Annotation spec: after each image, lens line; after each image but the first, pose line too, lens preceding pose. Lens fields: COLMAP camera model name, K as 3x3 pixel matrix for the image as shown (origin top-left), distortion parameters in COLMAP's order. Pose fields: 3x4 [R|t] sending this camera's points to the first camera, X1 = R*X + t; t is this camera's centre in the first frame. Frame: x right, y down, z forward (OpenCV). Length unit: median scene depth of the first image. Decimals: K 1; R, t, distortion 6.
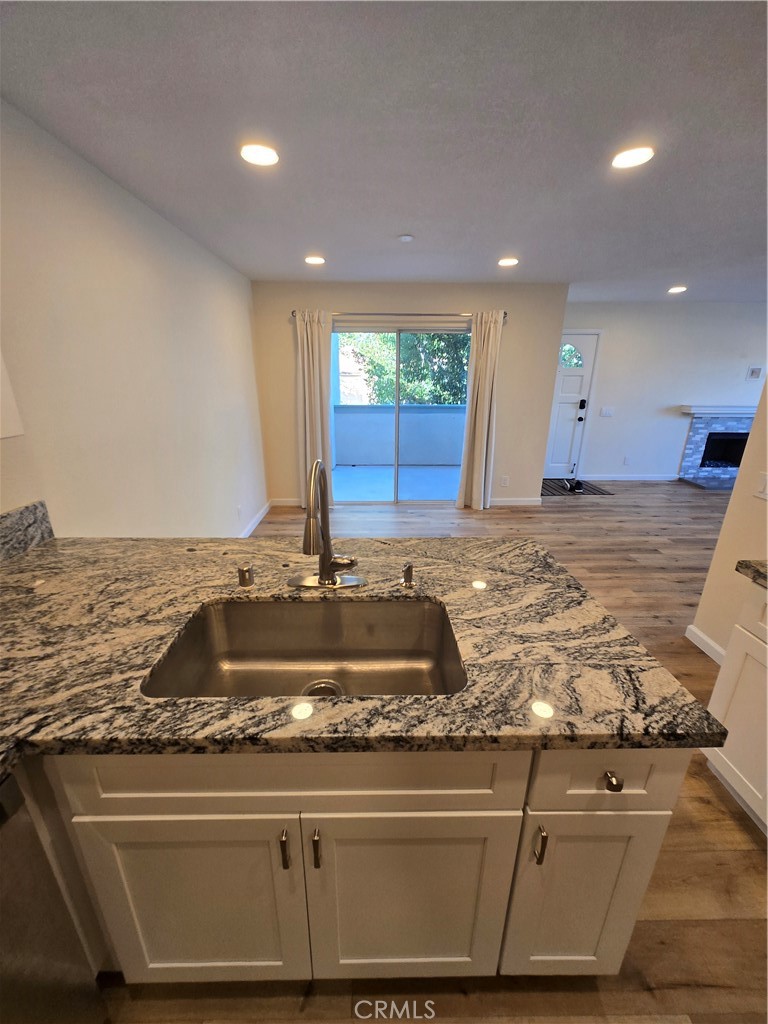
lens RADIAL K [[400.8, 0, 378.8], [0, 400.8, 516.9], [0, 0, 1]] dist [-0.000046, 0.000080]
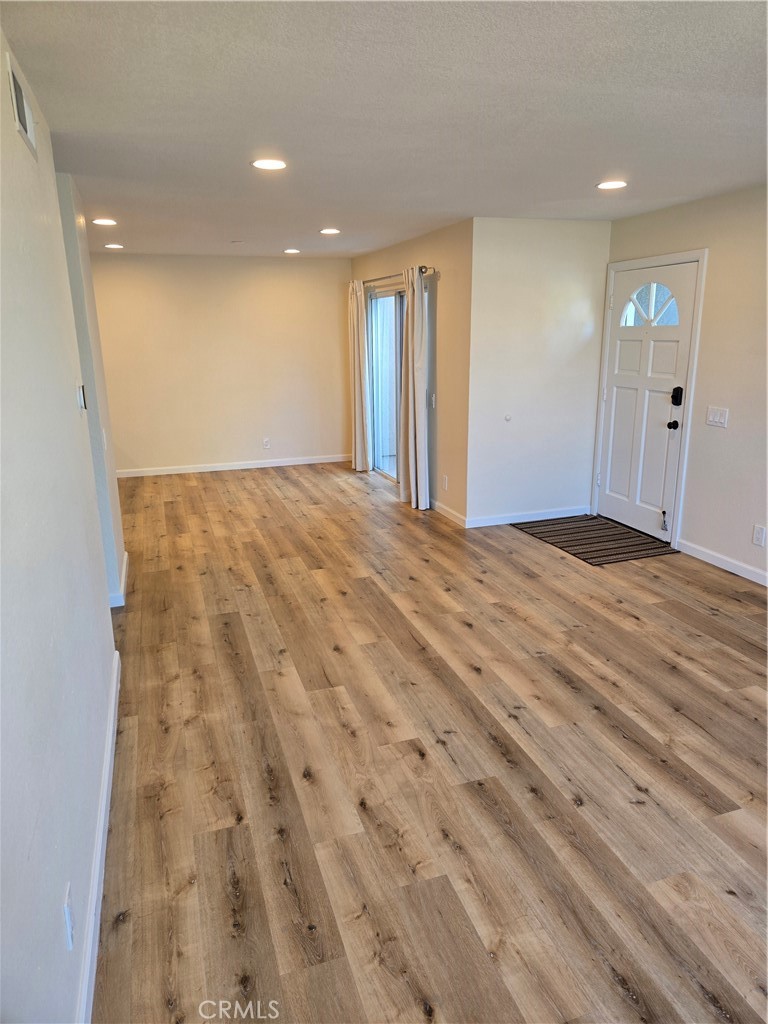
lens RADIAL K [[682.2, 0, 390.8], [0, 682.2, 499.9], [0, 0, 1]] dist [0.070855, -0.056459]
pose [[0.316845, 0.227964, -0.920675, 1.436142], [-0.301726, 0.944487, 0.130023, -0.189969], [0.899206, 0.236595, 0.368038, 0.453956]]
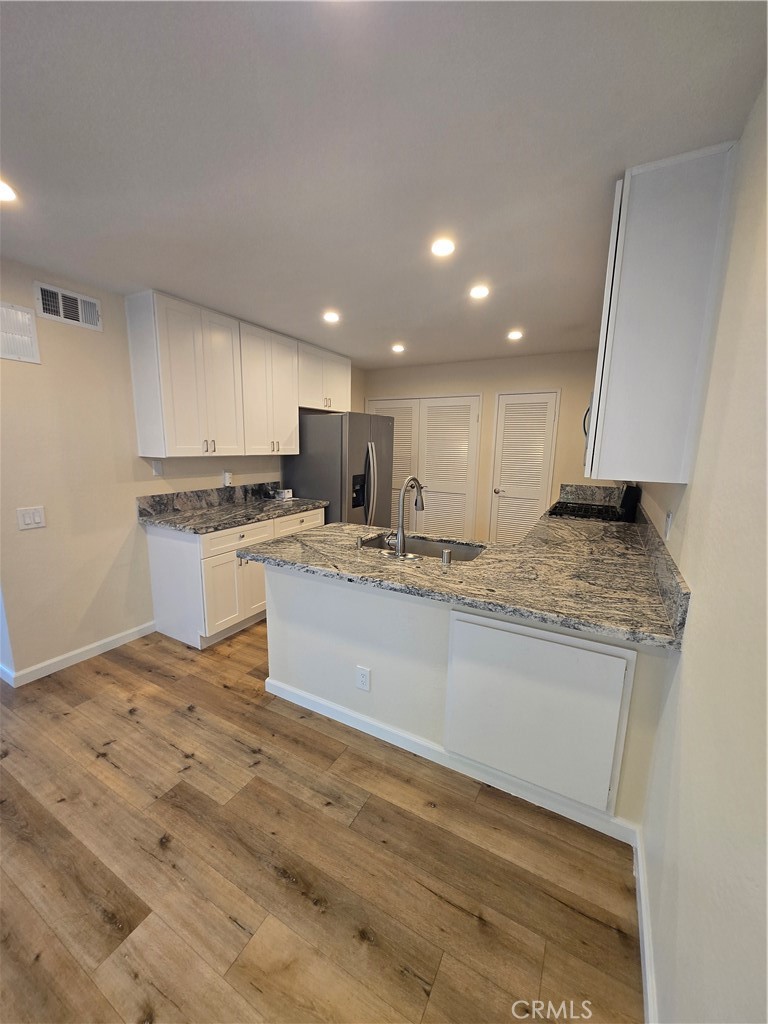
lens RADIAL K [[400.8, 0, 378.8], [0, 400.8, 516.9], [0, 0, 1]] dist [-0.000046, 0.000080]
pose [[-0.867092, -0.107635, 0.486381, -0.212219], [0.146626, 0.877979, 0.455691, -0.188808], [-0.476081, 0.466442, -0.745506, 0.555782]]
